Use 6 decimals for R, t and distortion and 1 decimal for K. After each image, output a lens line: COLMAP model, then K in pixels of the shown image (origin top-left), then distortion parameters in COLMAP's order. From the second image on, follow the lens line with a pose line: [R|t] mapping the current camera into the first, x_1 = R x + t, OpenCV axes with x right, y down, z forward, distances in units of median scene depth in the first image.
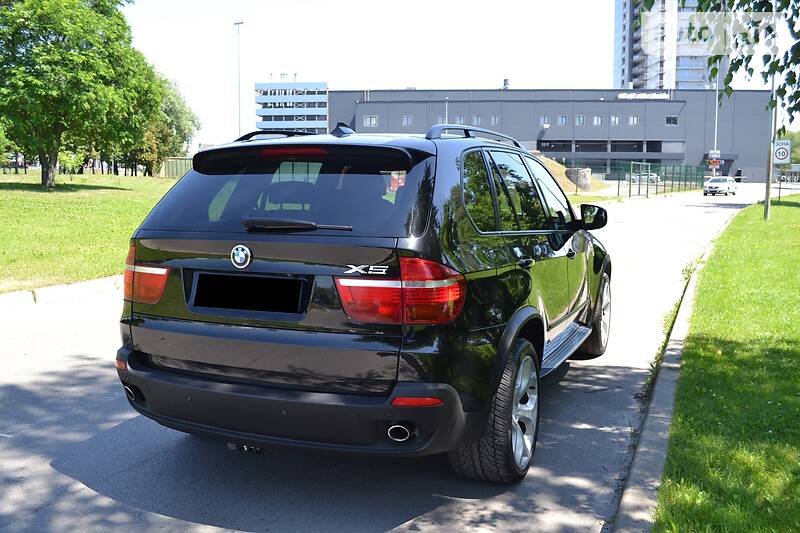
lens RADIAL K [[739.0, 0, 398.5], [0, 739.0, 262.8], [0, 0, 1]] dist [-0.070454, 0.000000]
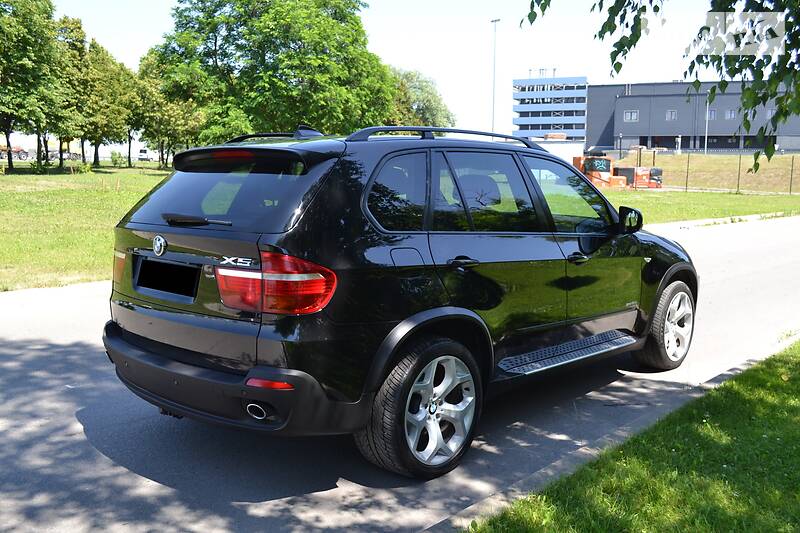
lens RADIAL K [[739.0, 0, 403.5], [0, 739.0, 270.7], [0, 0, 1]] dist [-0.070454, 0.000000]
pose [[0.943295, 0.048922, -0.328330, 0.051598], [-0.043735, 0.998775, 0.023167, -0.001223], [0.329061, -0.007494, 0.944279, 0.003446]]
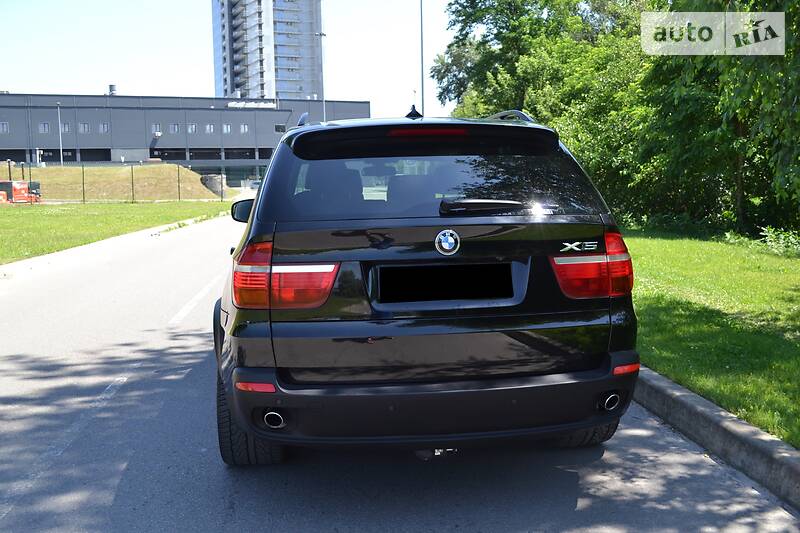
lens RADIAL K [[739.0, 0, 387.1], [0, 739.0, 267.7], [0, 0, 1]] dist [-0.070454, 0.000000]
pose [[0.877526, -0.072232, 0.474057, -0.069722], [0.074242, 0.997135, 0.014504, 0.000409], [-0.473746, 0.022468, 0.880375, 0.022070]]
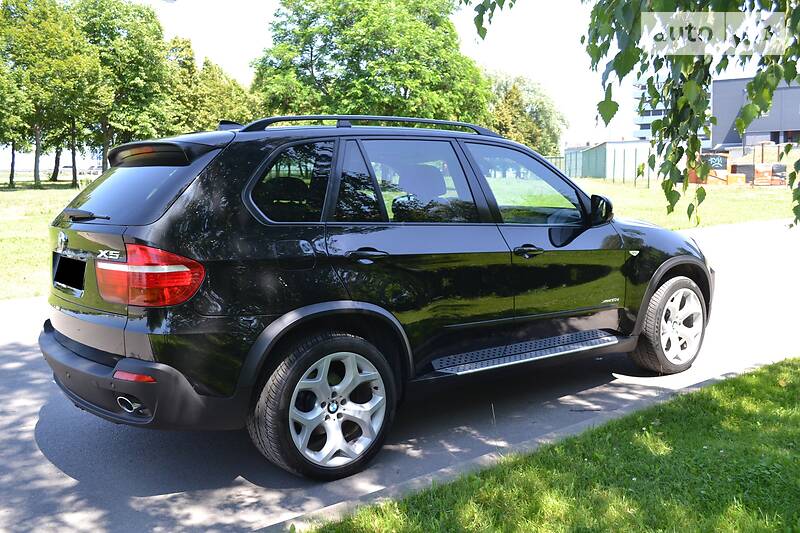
lens RADIAL K [[739.0, 0, 400.1], [0, 739.0, 272.0], [0, 0, 1]] dist [-0.070454, 0.000000]
pose [[0.876416, 0.038437, -0.480018, 0.080689], [-0.031351, 0.999249, 0.022775, -0.000241], [0.480533, -0.004911, 0.876963, 0.022559]]
